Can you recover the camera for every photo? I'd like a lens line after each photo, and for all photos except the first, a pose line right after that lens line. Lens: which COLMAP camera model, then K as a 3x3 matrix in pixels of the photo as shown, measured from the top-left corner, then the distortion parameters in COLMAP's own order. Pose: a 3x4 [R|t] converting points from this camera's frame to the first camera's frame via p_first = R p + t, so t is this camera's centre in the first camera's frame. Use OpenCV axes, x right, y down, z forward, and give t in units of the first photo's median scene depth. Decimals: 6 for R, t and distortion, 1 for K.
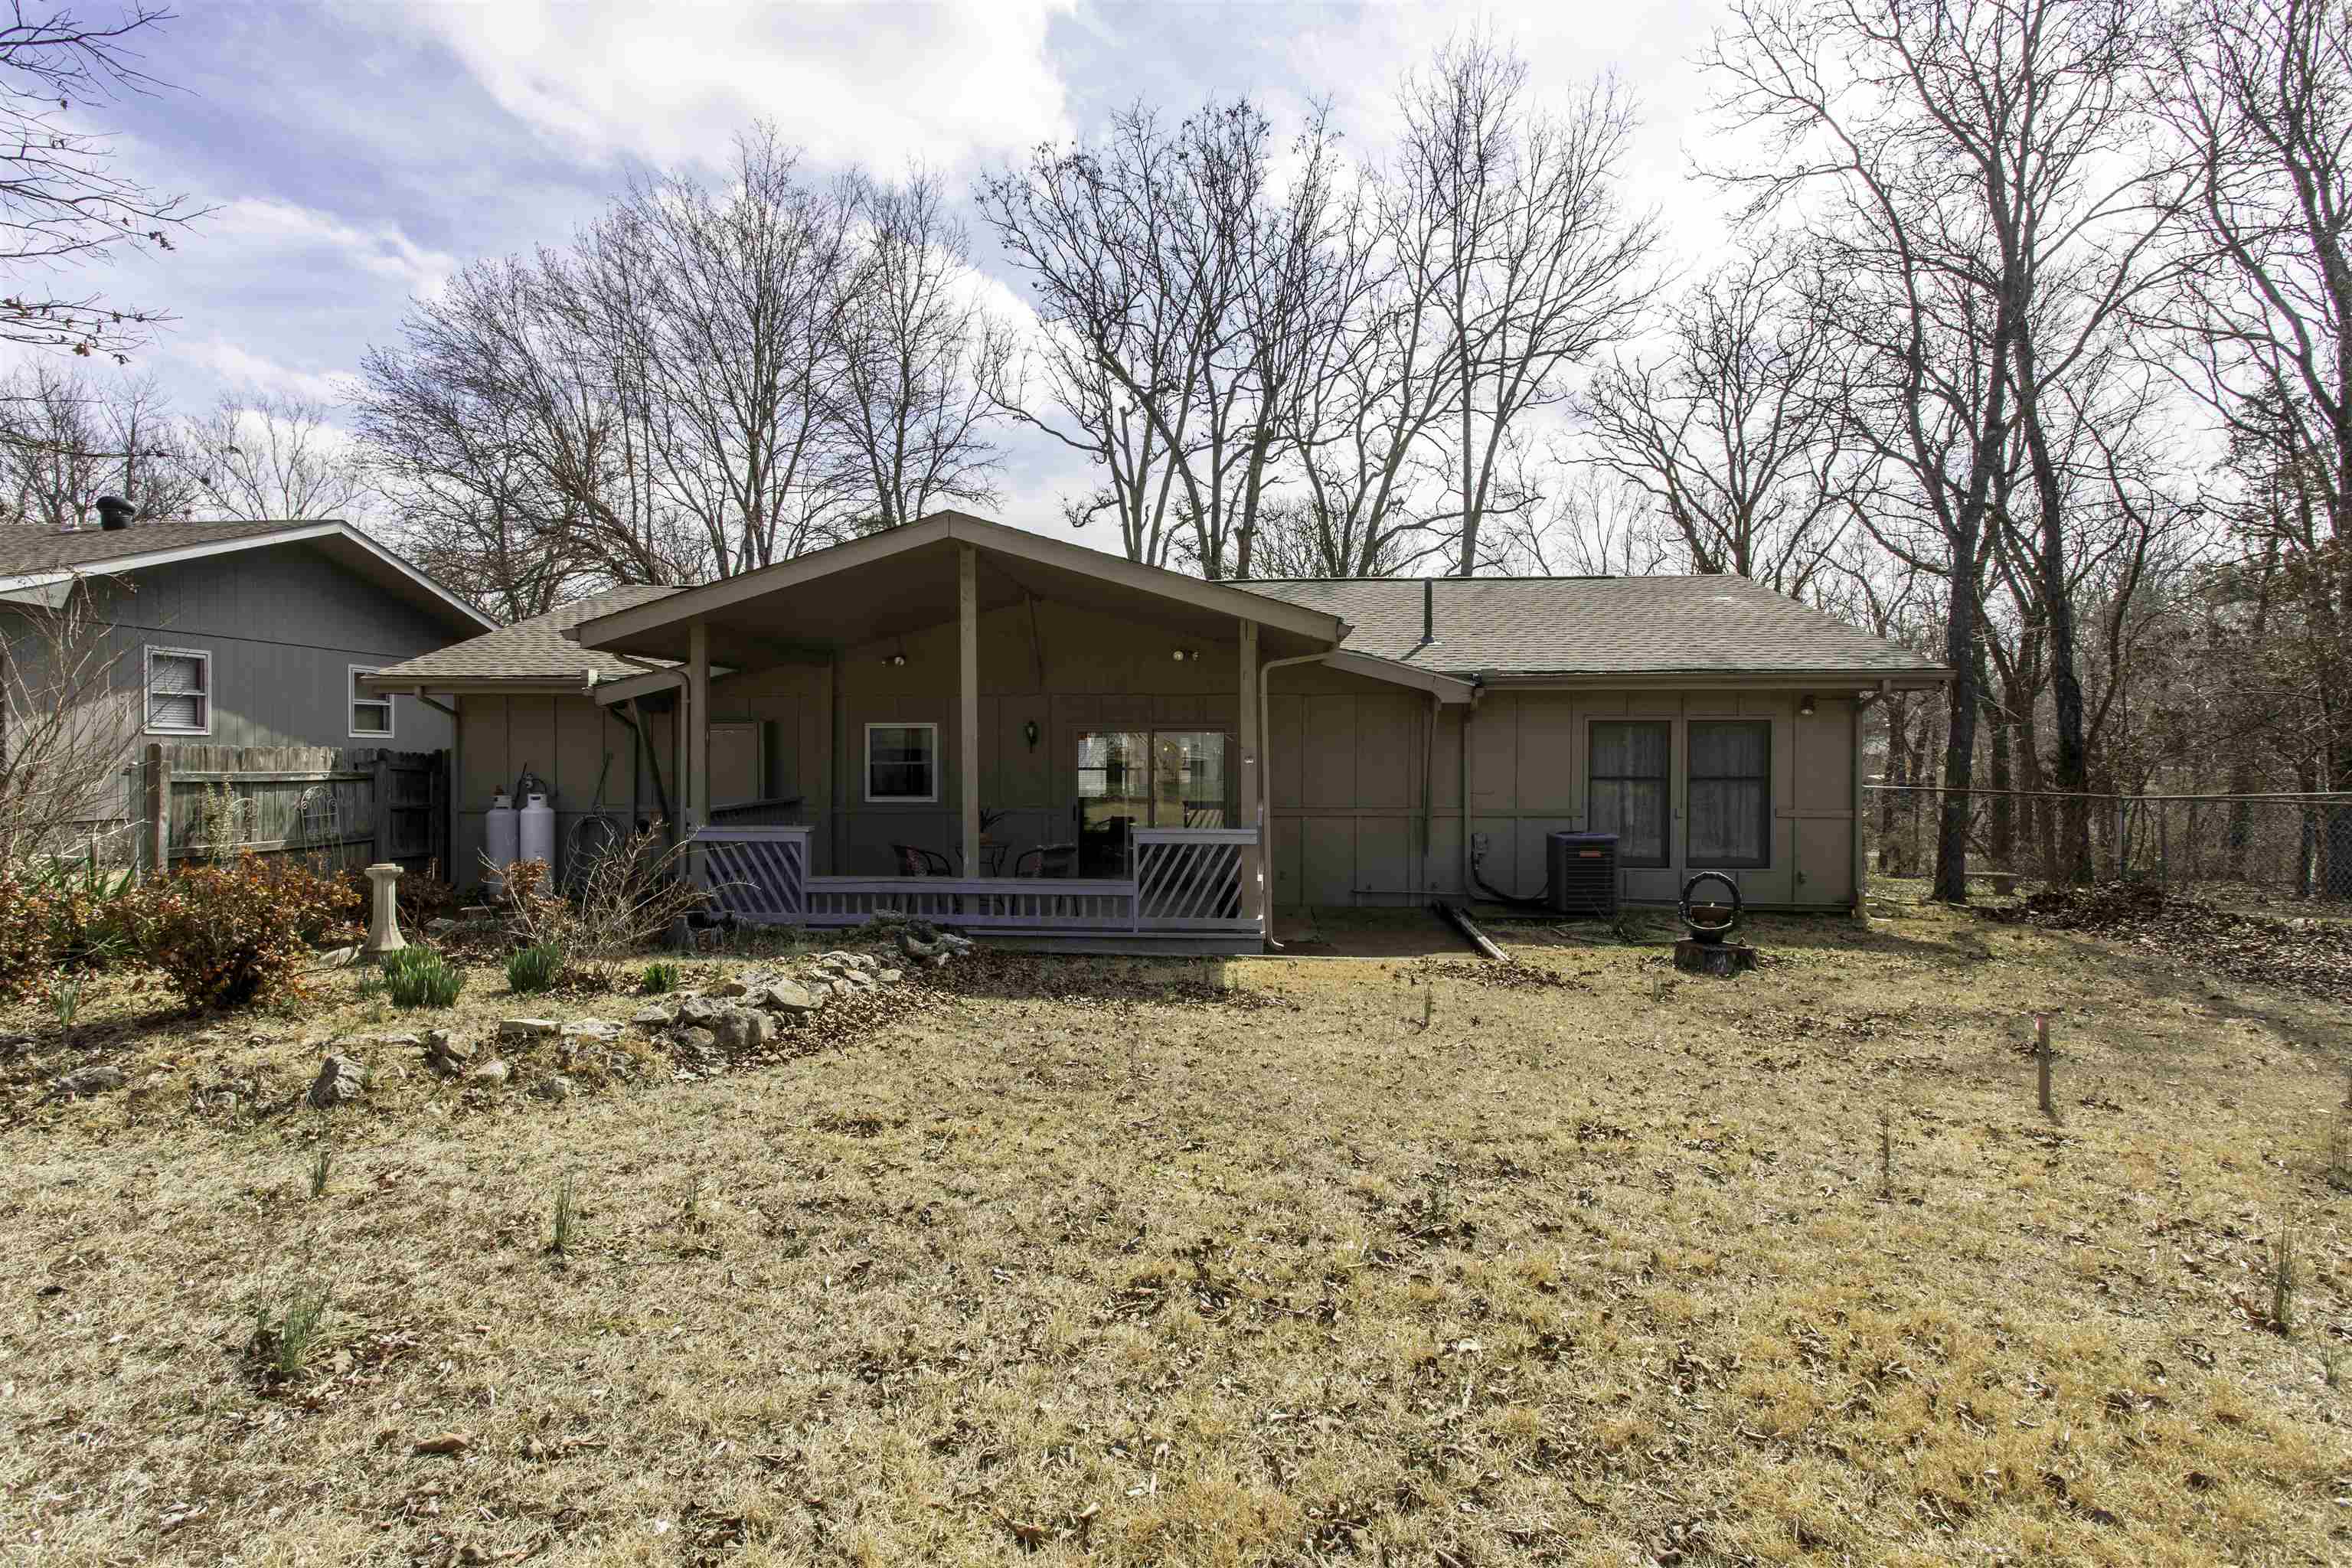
lens RADIAL K [[1154.4, 0, 1183.8], [0, 1154.4, 776.0], [0, 0, 1]] dist [-0.000090, 0.000673]
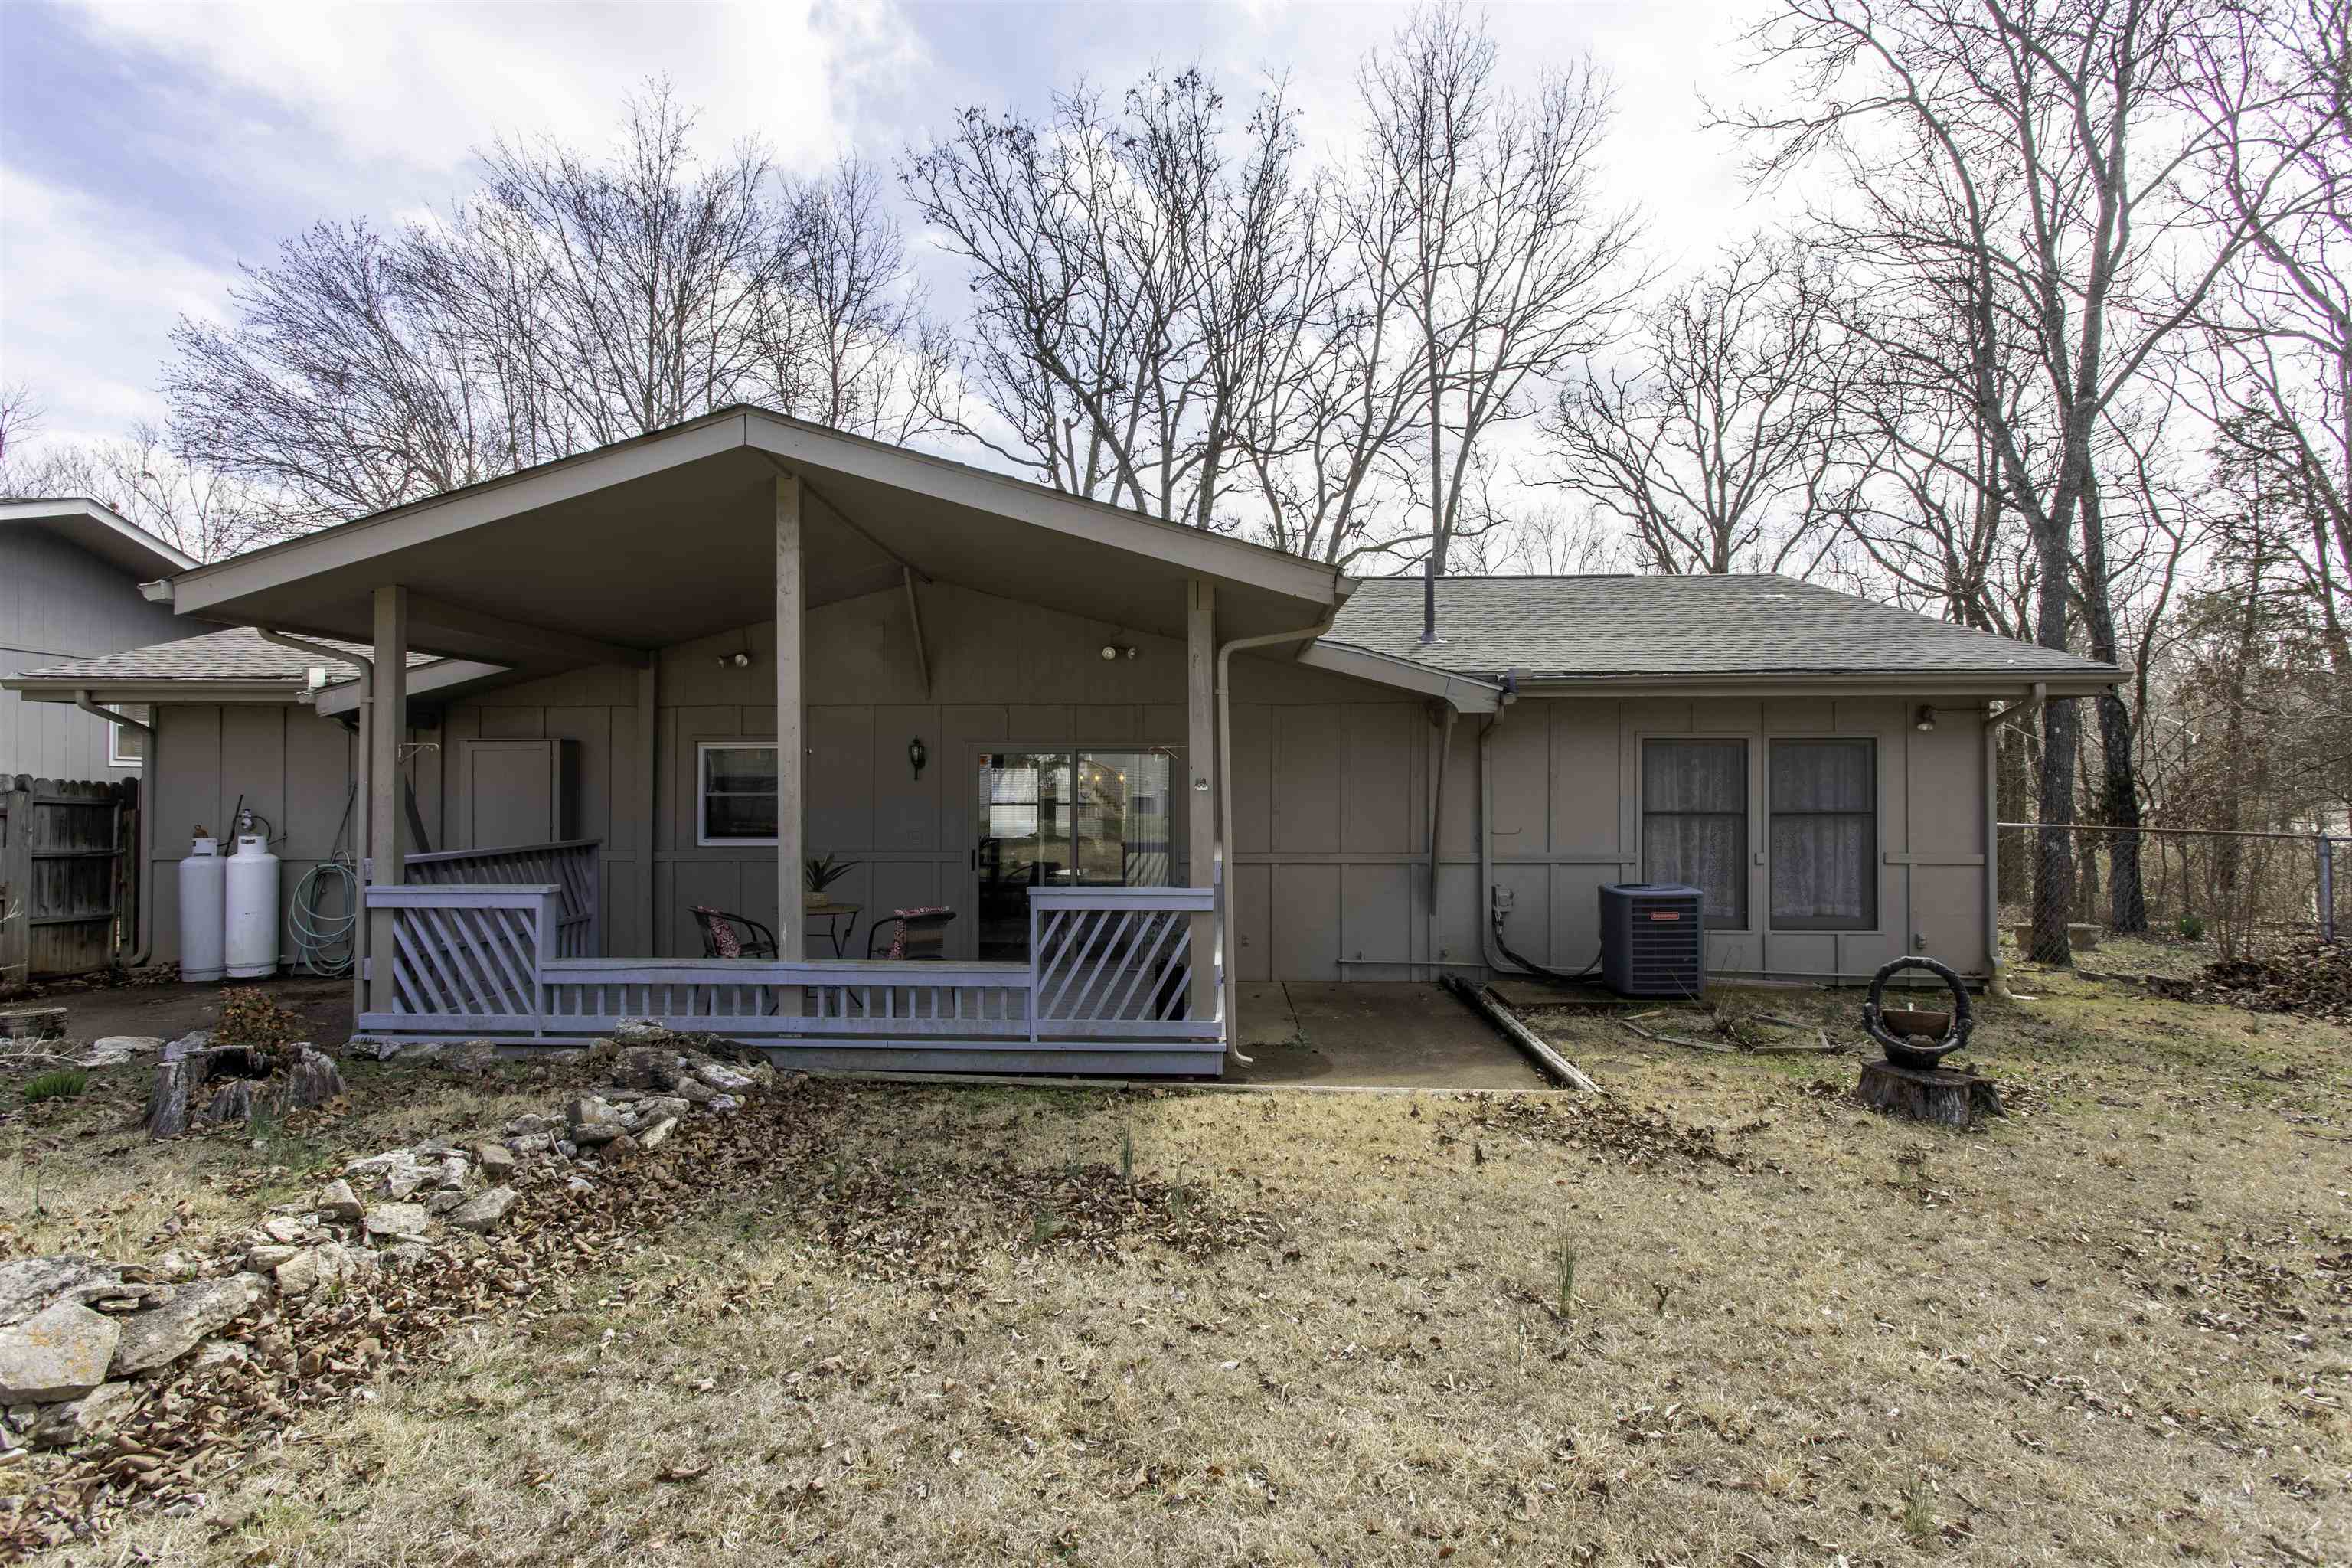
lens RADIAL K [[1136.8, 0, 1176.0], [0, 1136.8, 784.0], [0, 0, 1]] dist [0.002156, 0.000631]
pose [[0.999444, -0.000170, 0.033338, 0.006049], [0.001026, 0.999671, -0.025643, 0.000630], [-0.033323, 0.025663, 0.999115, 0.104217]]
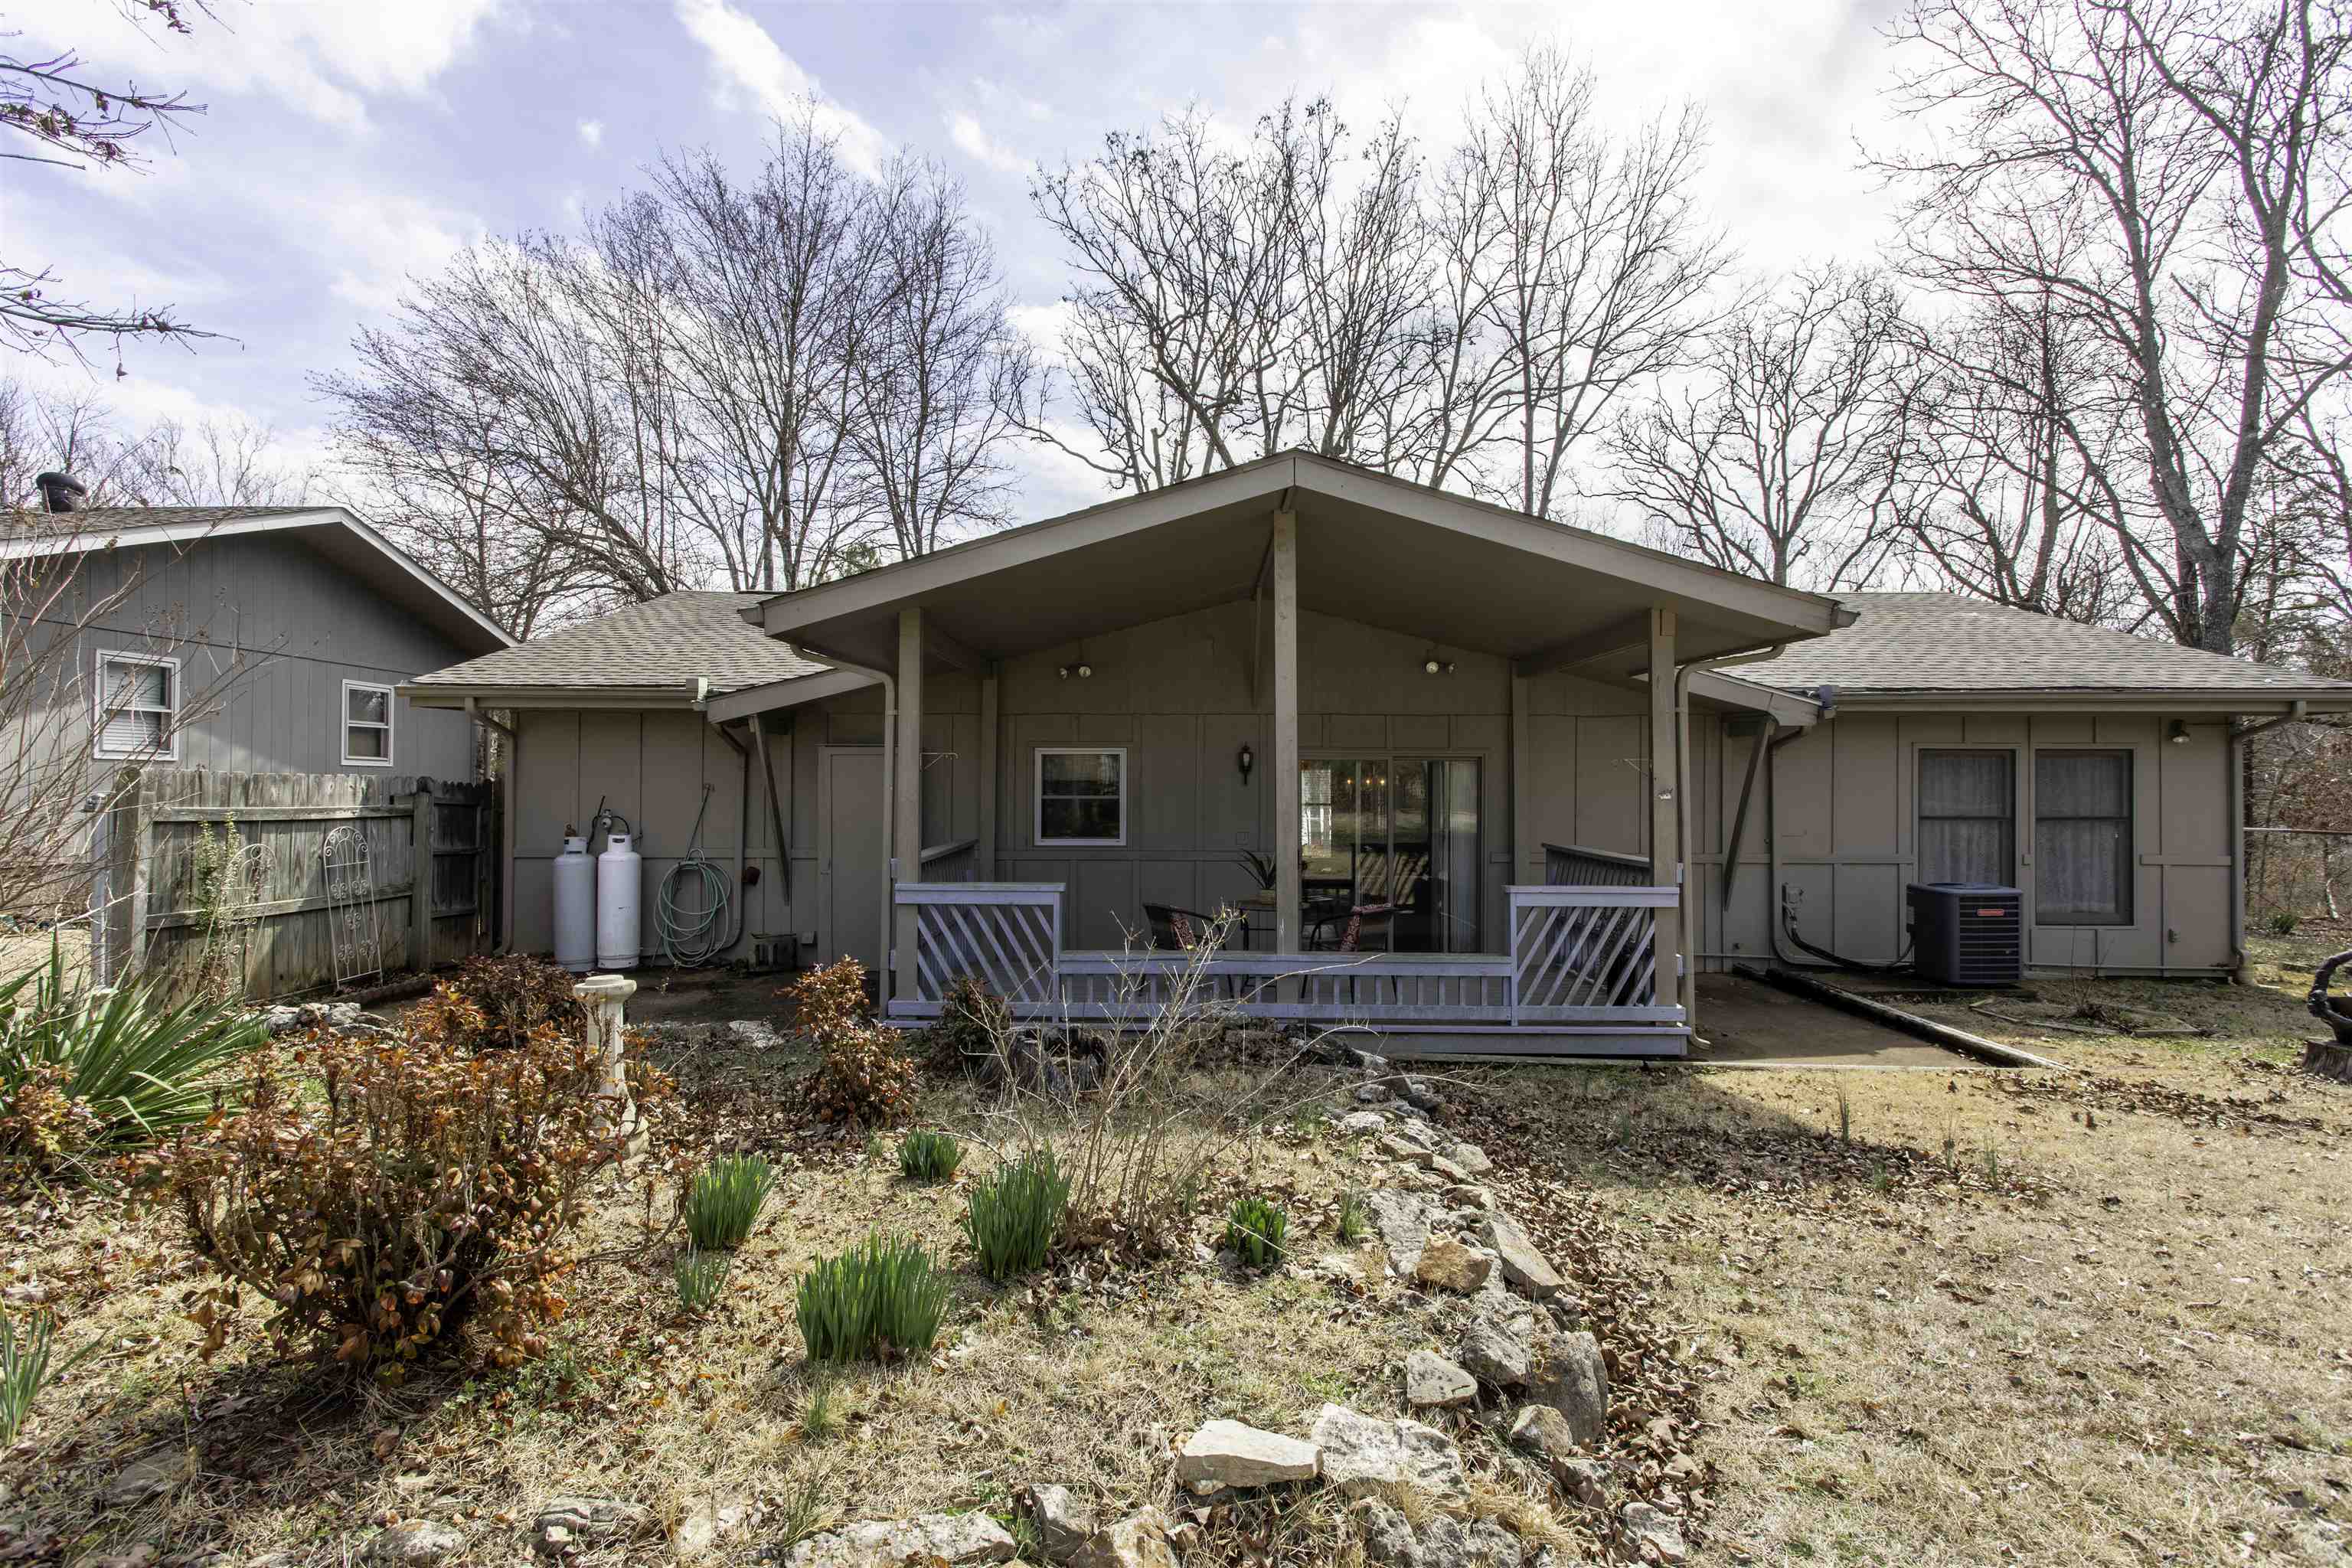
lens RADIAL K [[1113.7, 0, 1190.2], [0, 1113.7, 789.1], [0, 0, 1]] dist [-0.000203, -0.000791]
pose [[0.998450, 0.003235, 0.055561, -0.091465], [-0.002228, 0.999832, -0.018173, -0.001238], [-0.055611, 0.018021, 0.998290, 0.092534]]
